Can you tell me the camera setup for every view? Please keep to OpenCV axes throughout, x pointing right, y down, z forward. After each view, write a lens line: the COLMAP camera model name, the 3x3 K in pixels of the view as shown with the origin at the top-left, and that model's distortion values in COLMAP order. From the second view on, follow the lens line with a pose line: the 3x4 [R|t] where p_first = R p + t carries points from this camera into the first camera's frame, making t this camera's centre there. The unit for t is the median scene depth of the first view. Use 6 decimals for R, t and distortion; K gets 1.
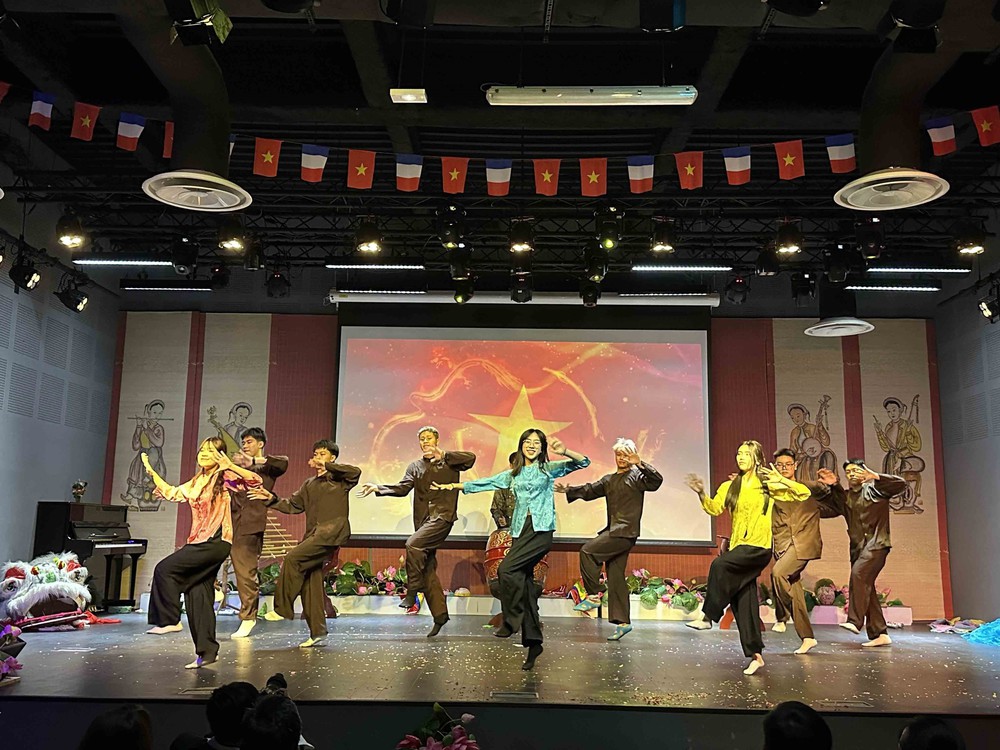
lens RADIAL K [[1032.1, 0, 500.0], [0, 1032.1, 375.0], [0, 0, 1]] dist [0.218056, -0.514227]
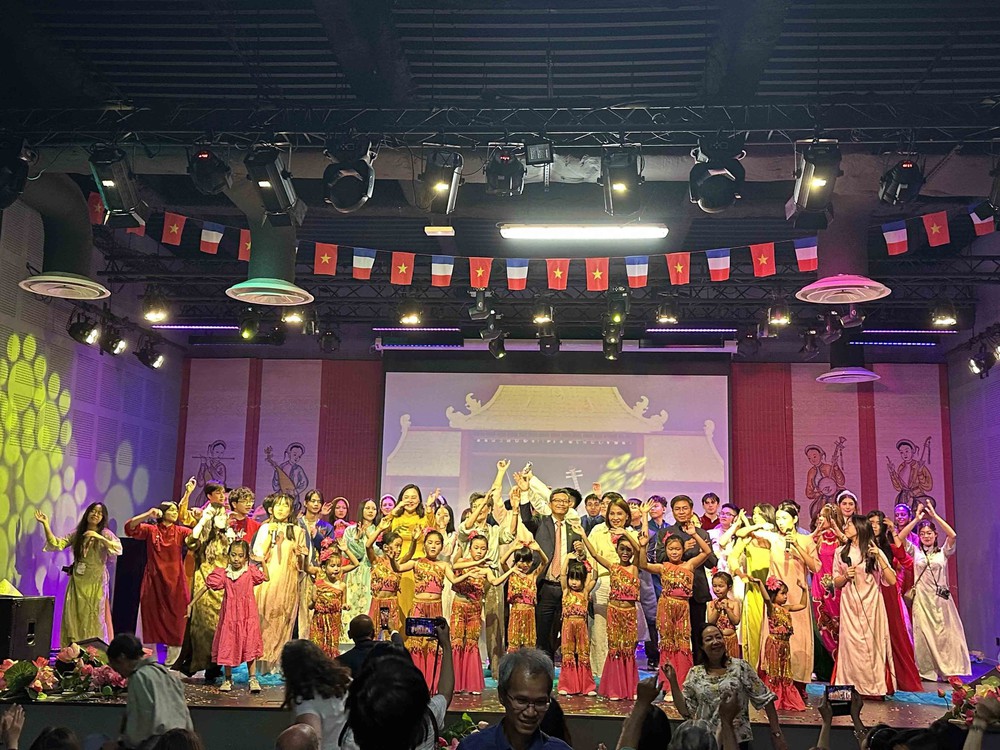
lens RADIAL K [[1103.9, 0, 500.0], [0, 1103.9, 375.0], [0, 0, 1]] dist [0.122144, -0.014529]
pose [[0.998774, -0.003451, -0.049379, 0.025462], [0.003172, 0.999979, -0.005718, -0.042654], [0.049397, 0.005555, 0.998764, -0.161947]]
